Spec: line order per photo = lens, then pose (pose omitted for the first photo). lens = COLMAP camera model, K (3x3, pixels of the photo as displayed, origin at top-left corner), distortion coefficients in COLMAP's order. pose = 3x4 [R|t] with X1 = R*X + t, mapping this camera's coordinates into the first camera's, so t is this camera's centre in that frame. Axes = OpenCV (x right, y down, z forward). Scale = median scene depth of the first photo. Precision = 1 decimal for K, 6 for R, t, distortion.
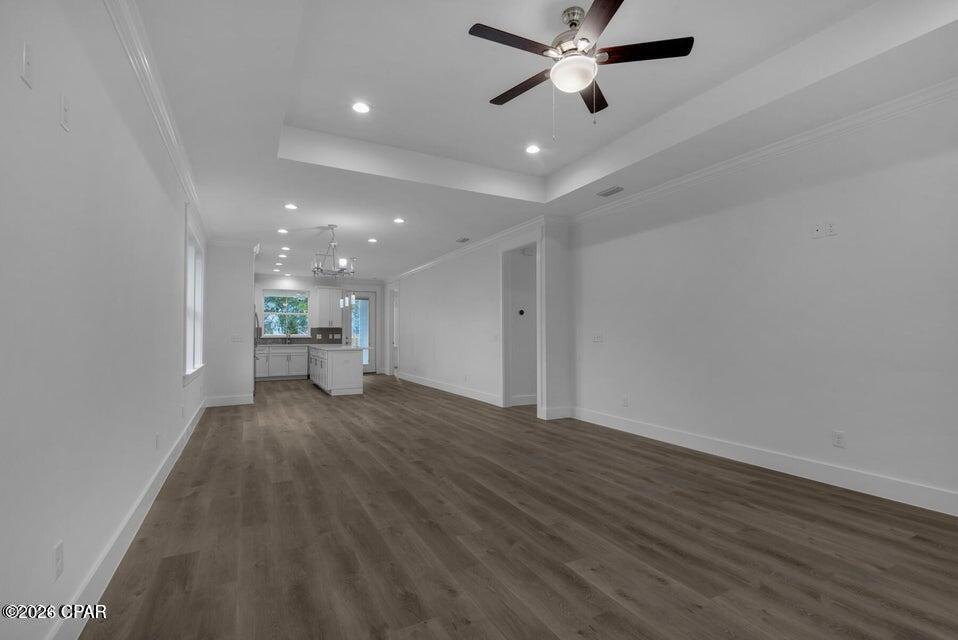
lens RADIAL K [[436.2, 0, 484.2], [0, 436.2, 332.8], [0, 0, 1]] dist [0.009987, -0.000724]
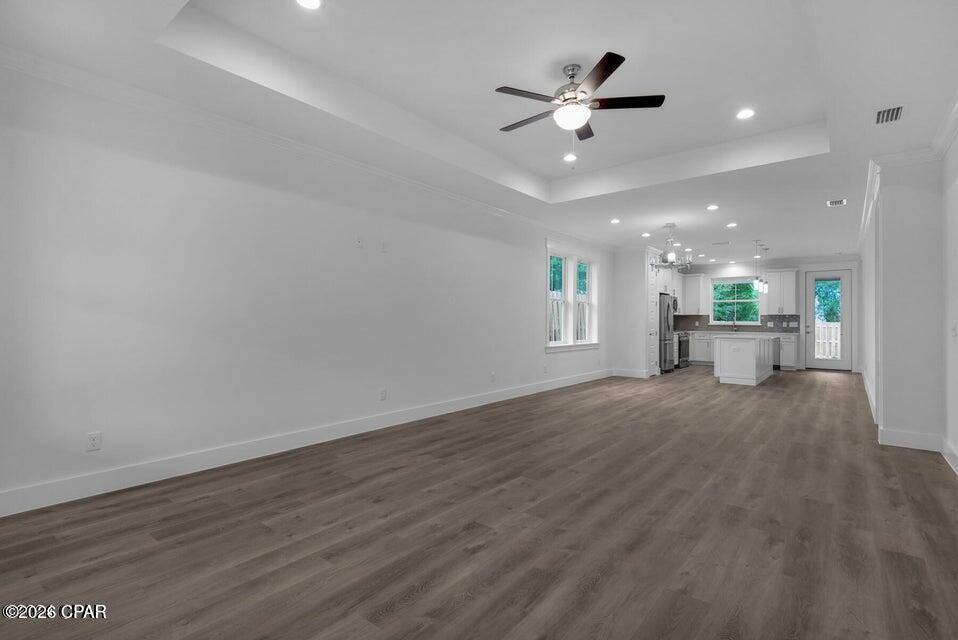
lens RADIAL K [[452.0, 0, 460.7], [0, 452.0, 321.3], [0, 0, 1]] dist [0.032997, -0.000447]
pose [[0.355233, -0.003853, -0.934770, 1.157007], [0.003838, 0.999989, -0.002663, 0.007714], [0.934770, -0.002642, 0.355244, 0.202029]]
